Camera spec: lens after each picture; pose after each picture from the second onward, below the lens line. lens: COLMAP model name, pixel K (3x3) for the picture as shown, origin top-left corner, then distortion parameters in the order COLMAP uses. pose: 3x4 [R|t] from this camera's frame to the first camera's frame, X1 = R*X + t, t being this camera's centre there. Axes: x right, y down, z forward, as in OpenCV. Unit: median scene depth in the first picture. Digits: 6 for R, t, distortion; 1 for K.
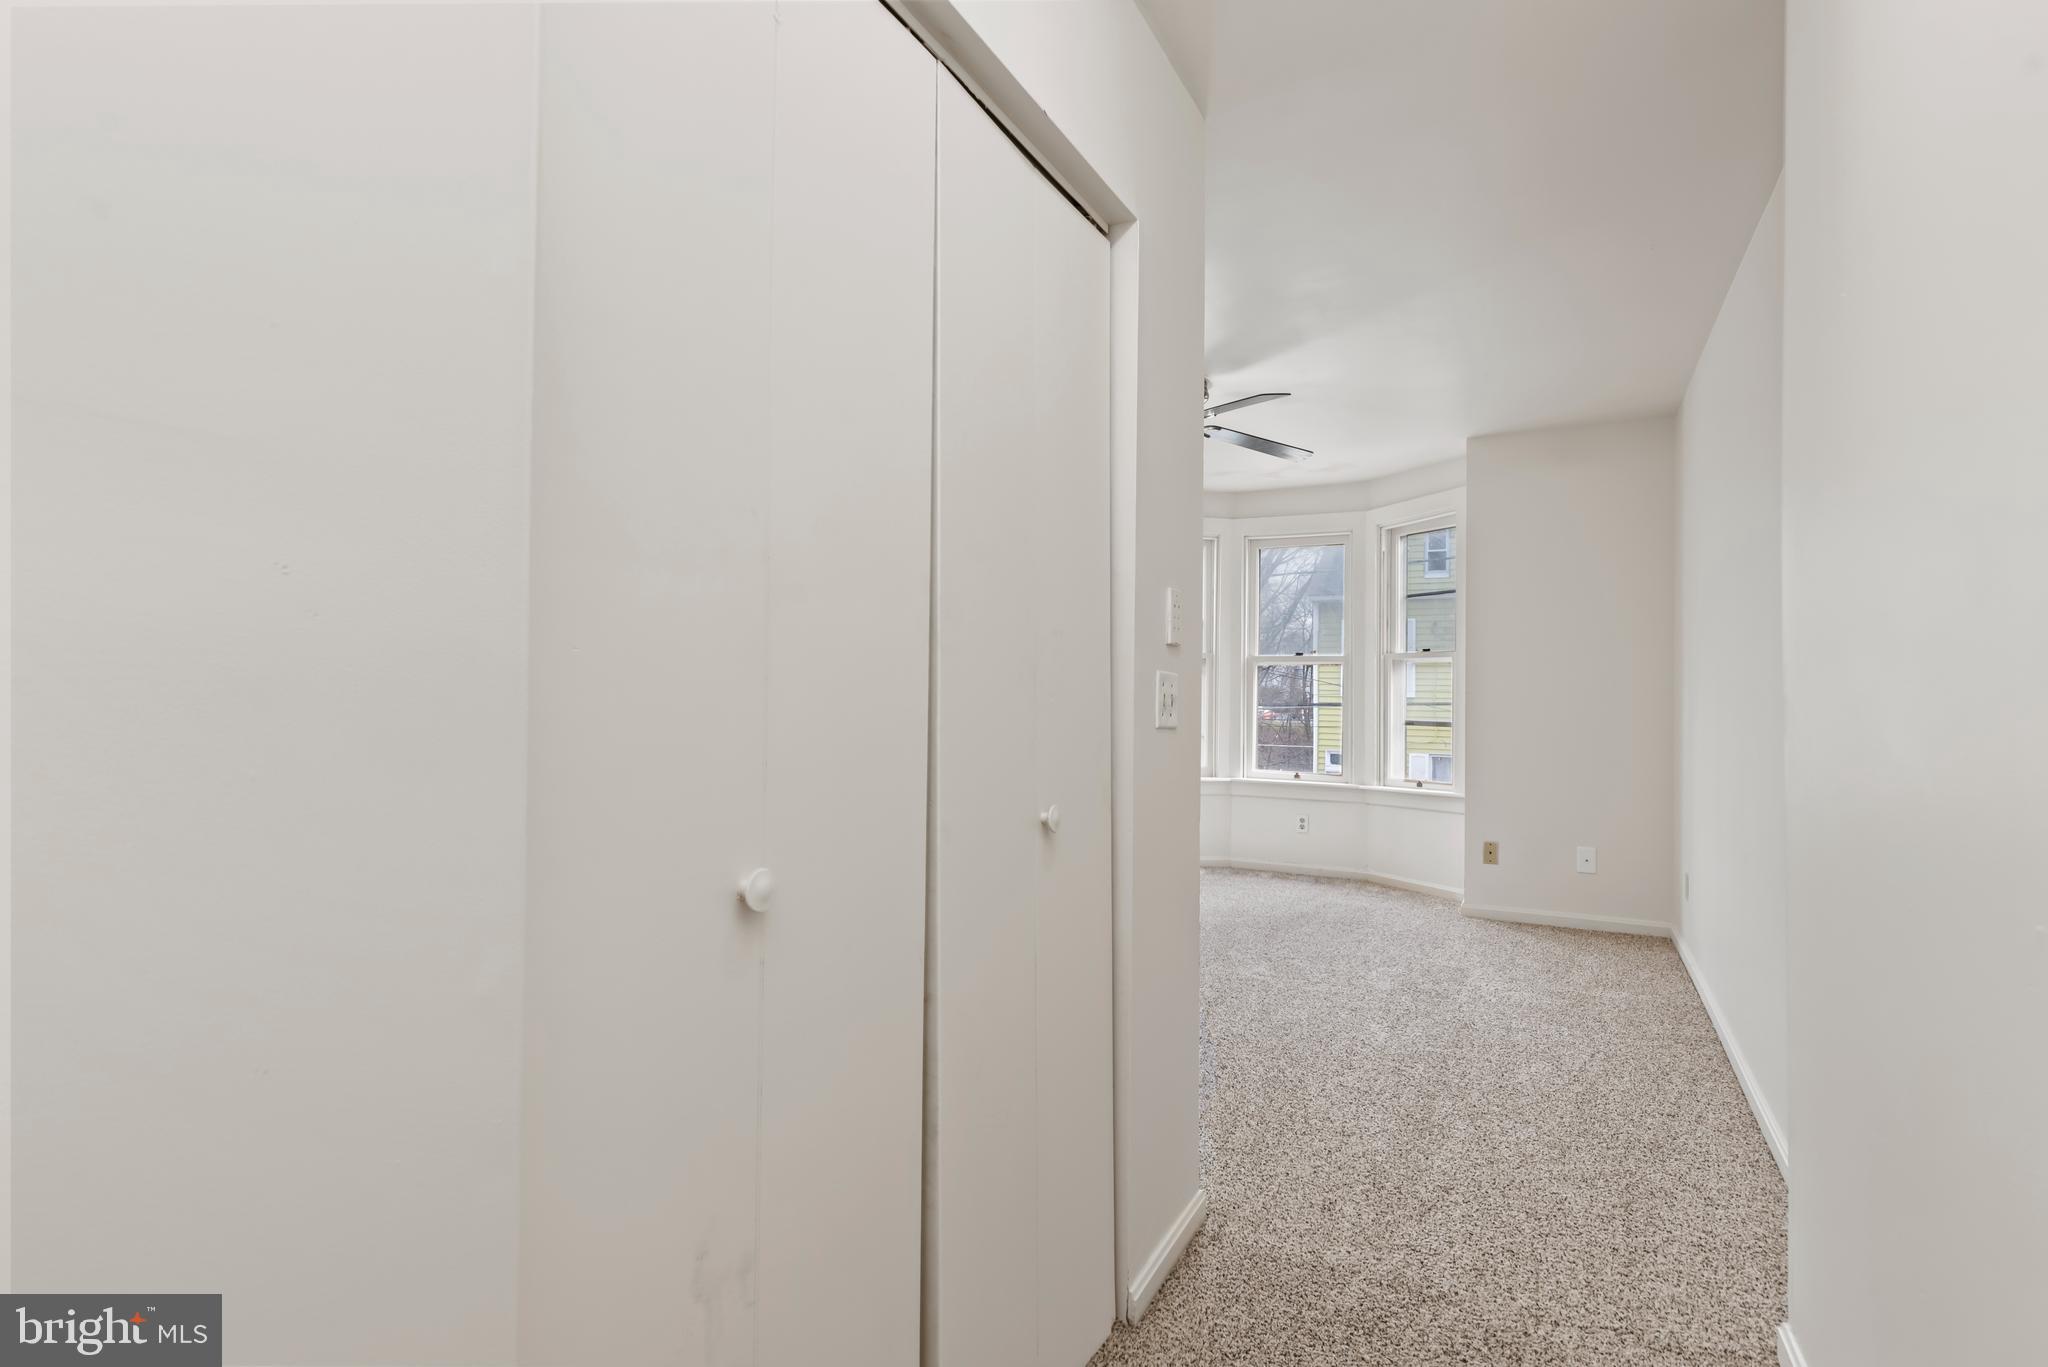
lens RADIAL K [[1017.4, 0, 1024.0], [0, 1017.4, 683.5], [0, 0, 1]] dist [-0.016448, -0.000321]
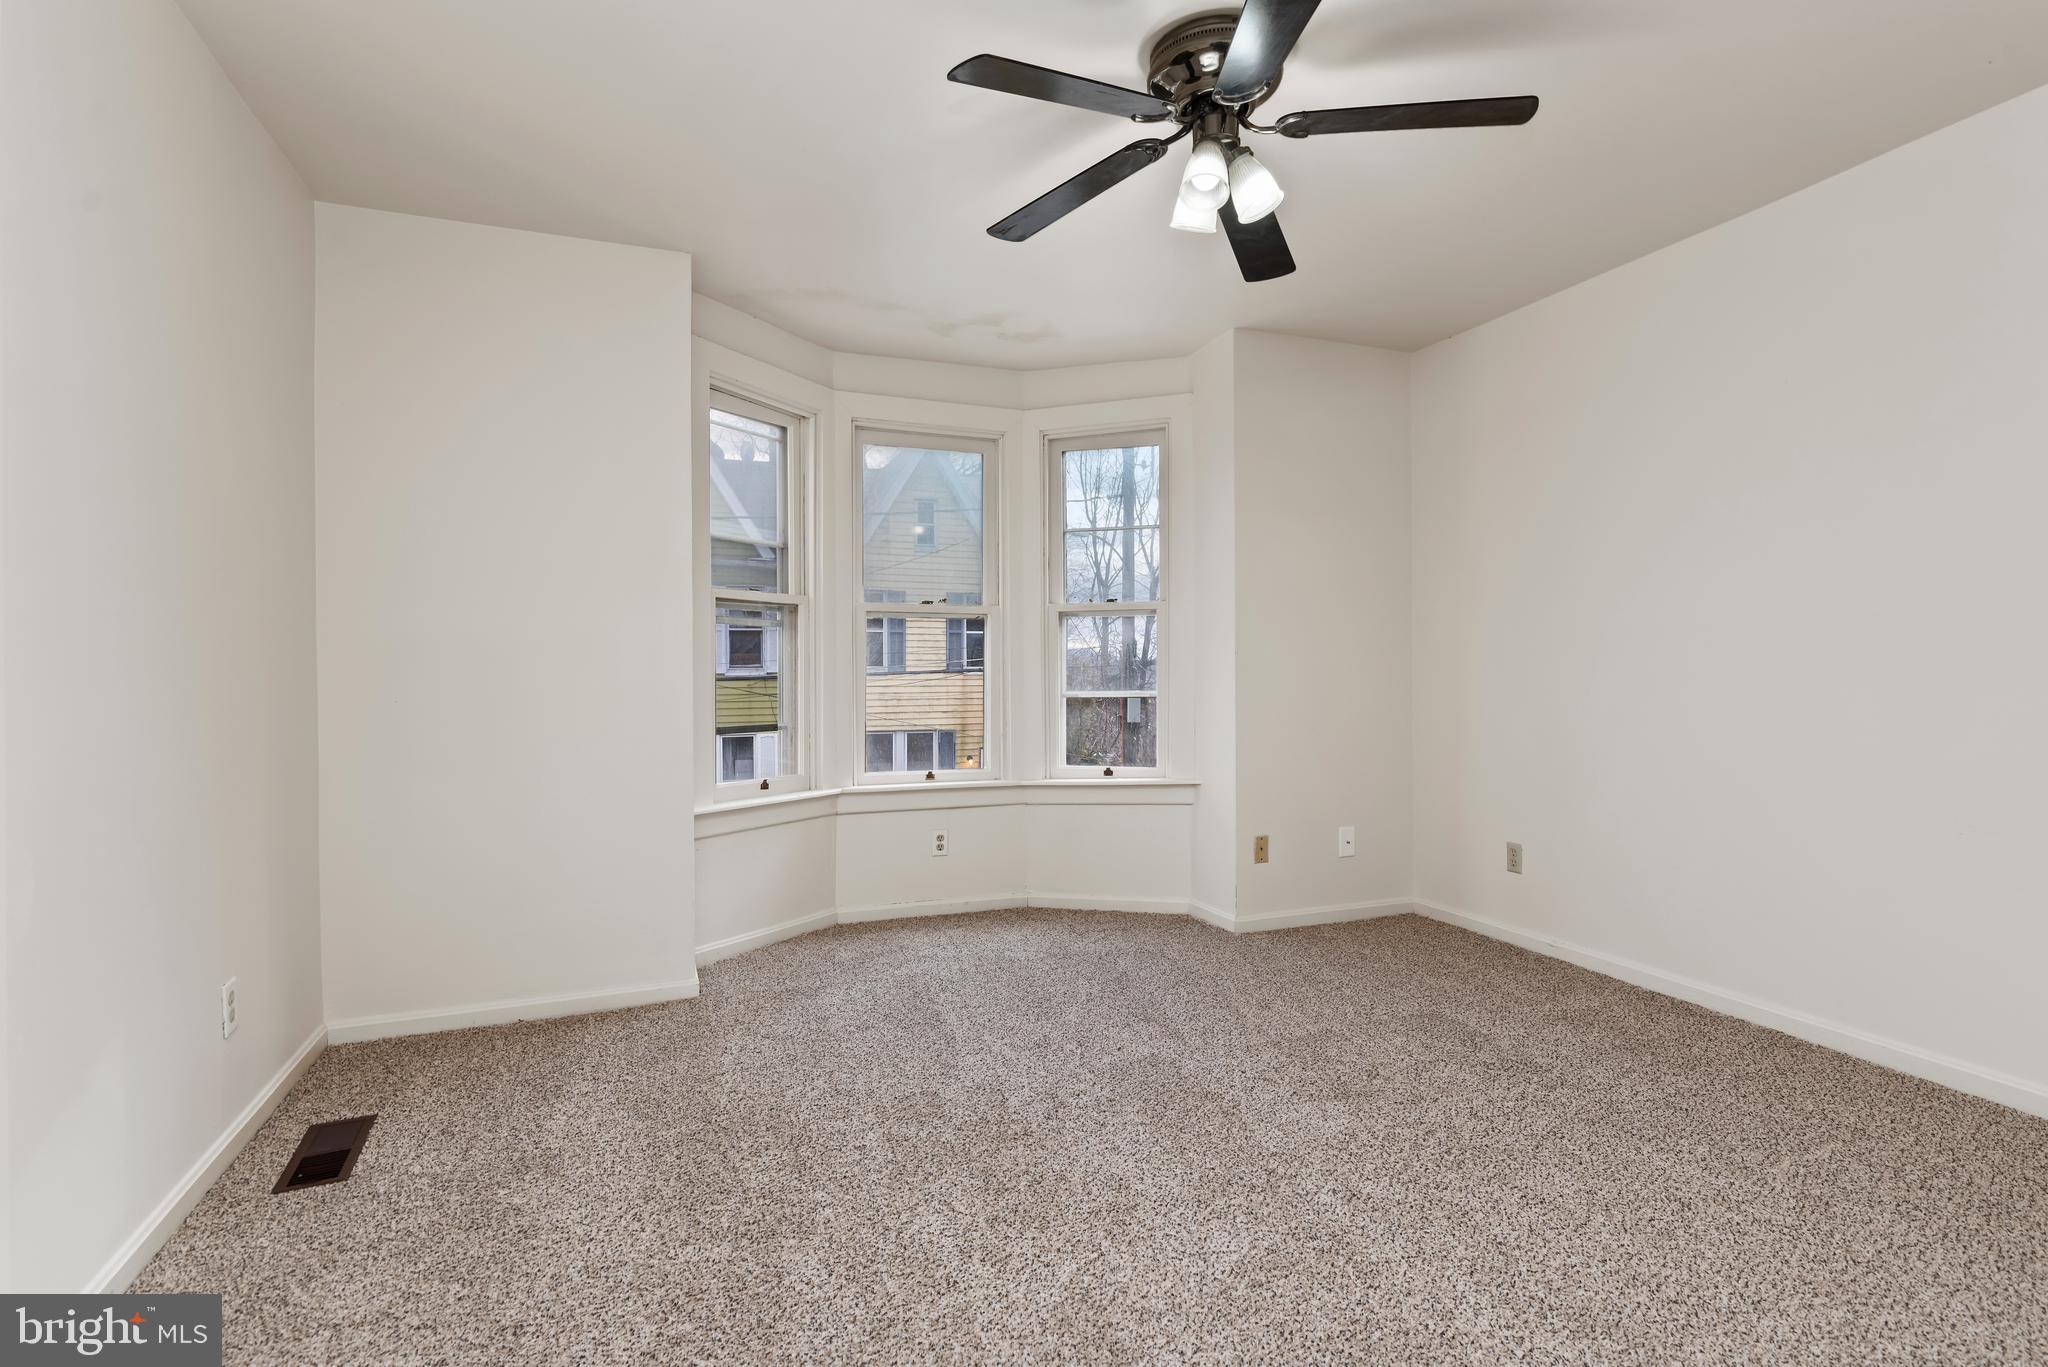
lens RADIAL K [[1017.4, 0, 1024.0], [0, 1017.4, 683.5], [0, 0, 1]] dist [-0.016448, -0.000321]
pose [[0.667224, -0.017125, 0.744660, -0.255389], [0.011605, 0.999853, 0.012595, 0.024401], [-0.744767, 0.000238, 0.667325, 0.598493]]
